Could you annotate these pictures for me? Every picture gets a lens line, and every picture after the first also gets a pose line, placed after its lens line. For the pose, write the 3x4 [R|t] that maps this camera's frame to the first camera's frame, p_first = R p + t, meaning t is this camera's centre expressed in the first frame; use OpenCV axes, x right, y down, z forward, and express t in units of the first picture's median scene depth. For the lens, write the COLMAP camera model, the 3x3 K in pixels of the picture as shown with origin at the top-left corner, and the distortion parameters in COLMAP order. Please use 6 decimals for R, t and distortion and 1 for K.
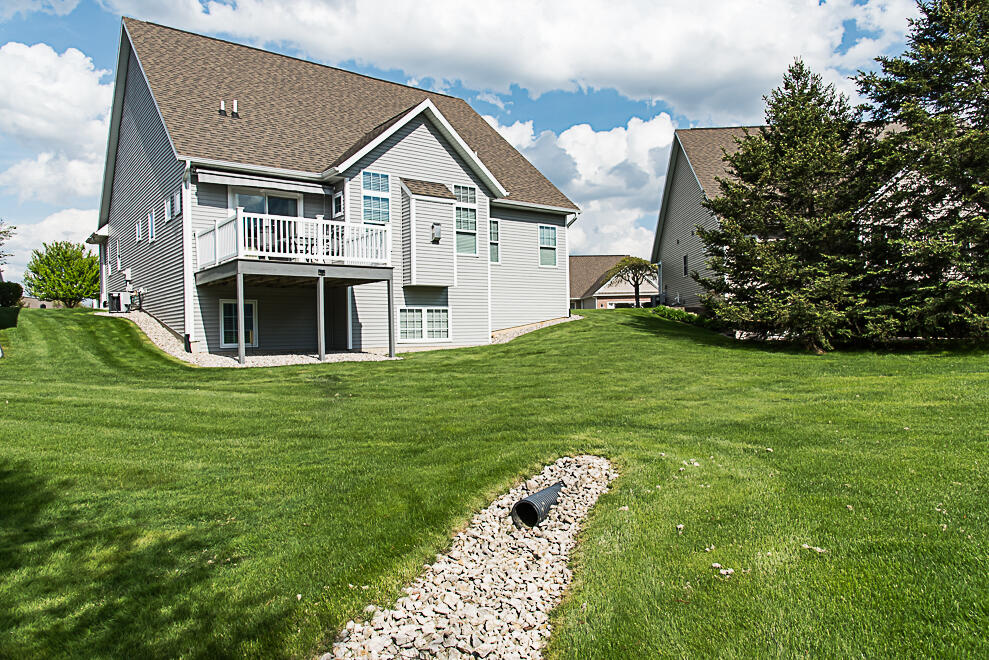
lens RADIAL K [[667.3, 0, 498.3], [0, 667.3, 333.9], [0, 0, 1]] dist [0.004392, -0.008121]
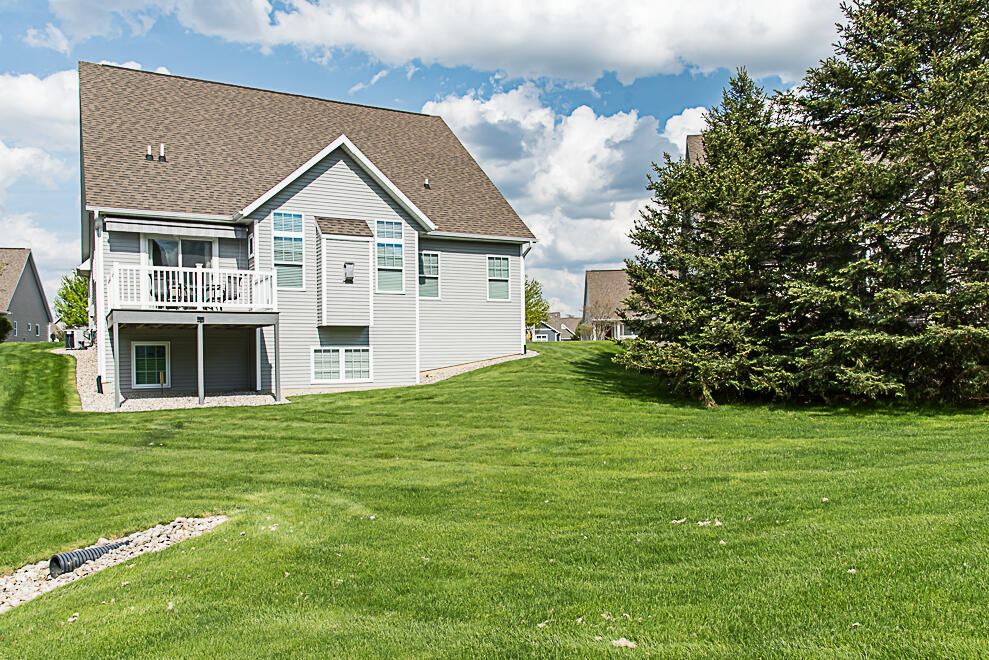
lens RADIAL K [[750.1, 0, 467.8], [0, 750.1, 363.1], [0, 0, 1]] dist [0.008763, 0.010334]
pose [[0.985374, 0.008005, -0.170218, 0.262488], [-0.005819, 0.999894, 0.013338, -0.032811], [0.170307, -0.012153, 0.985316, -0.057583]]
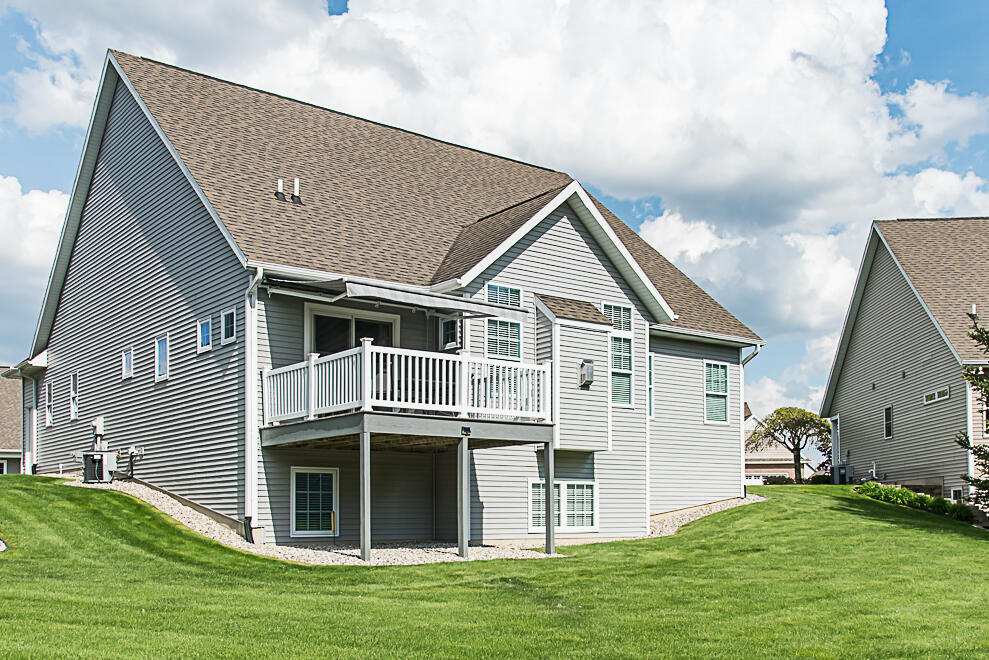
lens RADIAL K [[1034.9, 0, 513.6], [0, 1034.9, 481.1], [0, 0, 1]] dist [0.040023, 0.000000]
pose [[0.999908, 0.013136, 0.003459, -0.167703], [-0.013000, 0.999239, -0.036783, -0.000192], [-0.003940, 0.036734, 0.999317, -0.064582]]
